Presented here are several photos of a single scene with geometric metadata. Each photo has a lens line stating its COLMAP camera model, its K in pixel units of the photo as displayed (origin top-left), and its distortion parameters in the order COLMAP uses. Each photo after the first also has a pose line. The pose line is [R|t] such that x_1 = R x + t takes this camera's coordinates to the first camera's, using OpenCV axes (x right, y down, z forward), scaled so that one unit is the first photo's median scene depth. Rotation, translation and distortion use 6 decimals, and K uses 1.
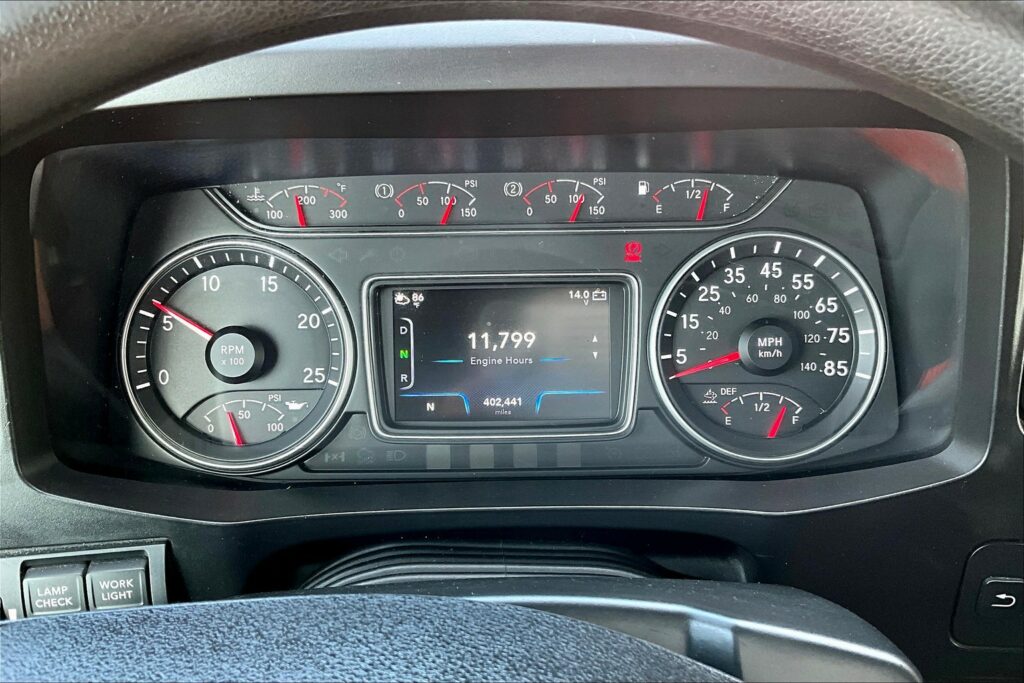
lens RADIAL K [[865.3, 0, 512.0], [0, 865.3, 341.5], [0, 0, 1]] dist [0.139176, -0.306000]
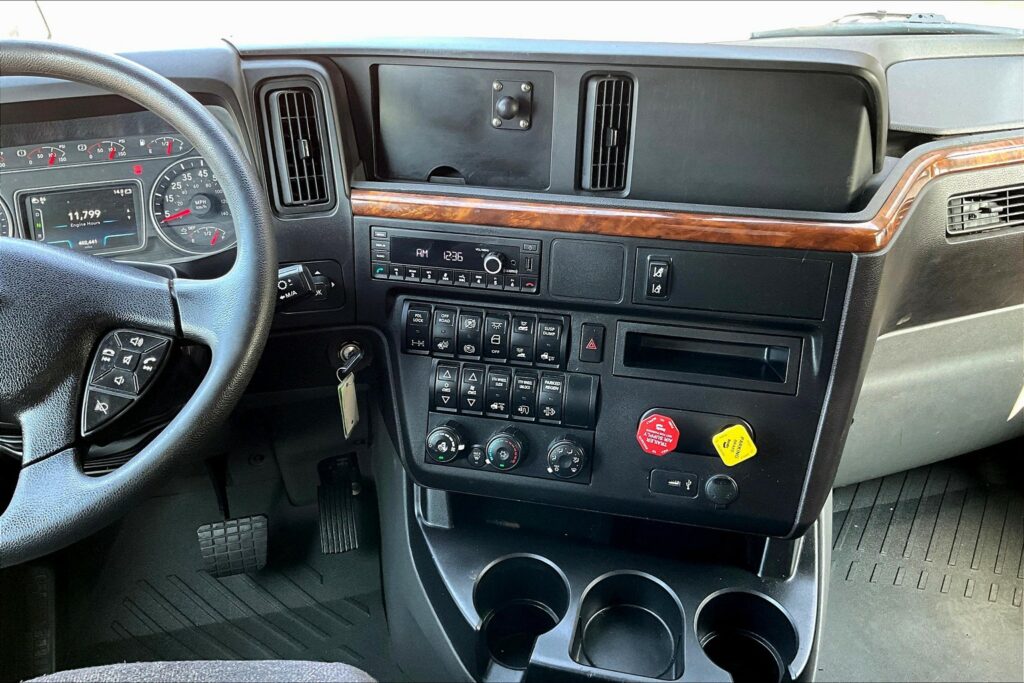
lens RADIAL K [[865.3, 0, 512.0], [0, 865.3, 341.5], [0, 0, 1]] dist [0.139176, -0.306000]
pose [[0.979917, -0.114292, 0.163399, 0.664818], [0.122230, 0.991721, -0.039349, 0.549340], [-0.157549, 0.058531, 0.985775, -1.391487]]
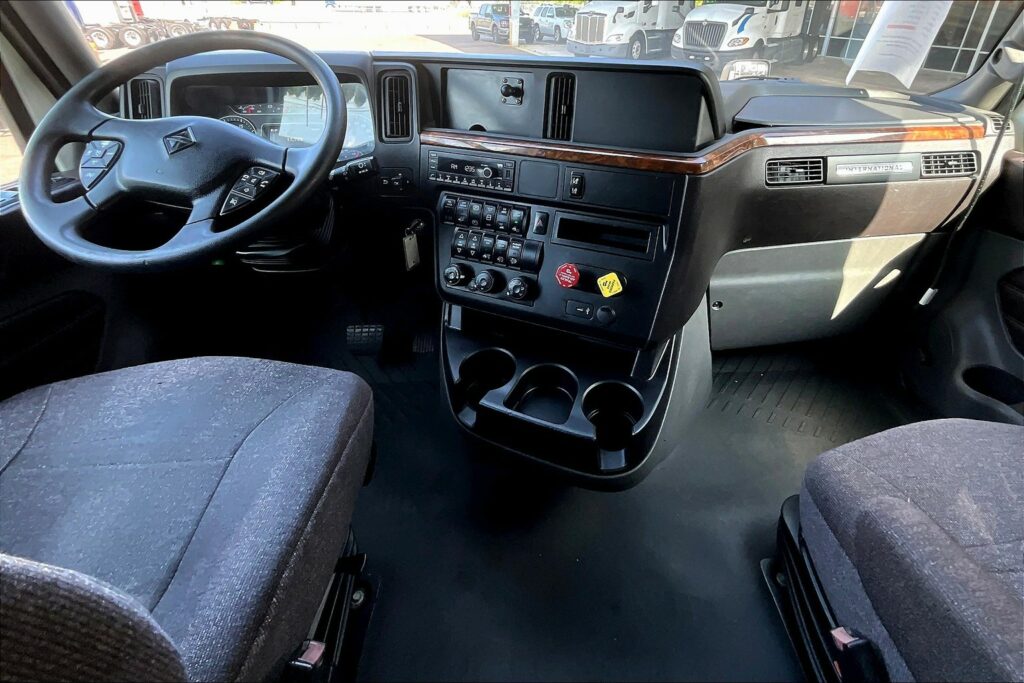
lens RADIAL K [[485.0, 0, 550.3], [0, 485.0, 240.3], [0, 0, 1]] dist [0.002465, 0.000236]
pose [[0.999599, -0.004648, 0.027924, 1.198844], [0.009366, 0.985178, -0.171278, 0.925355], [-0.026714, 0.171471, 0.984827, -1.333915]]
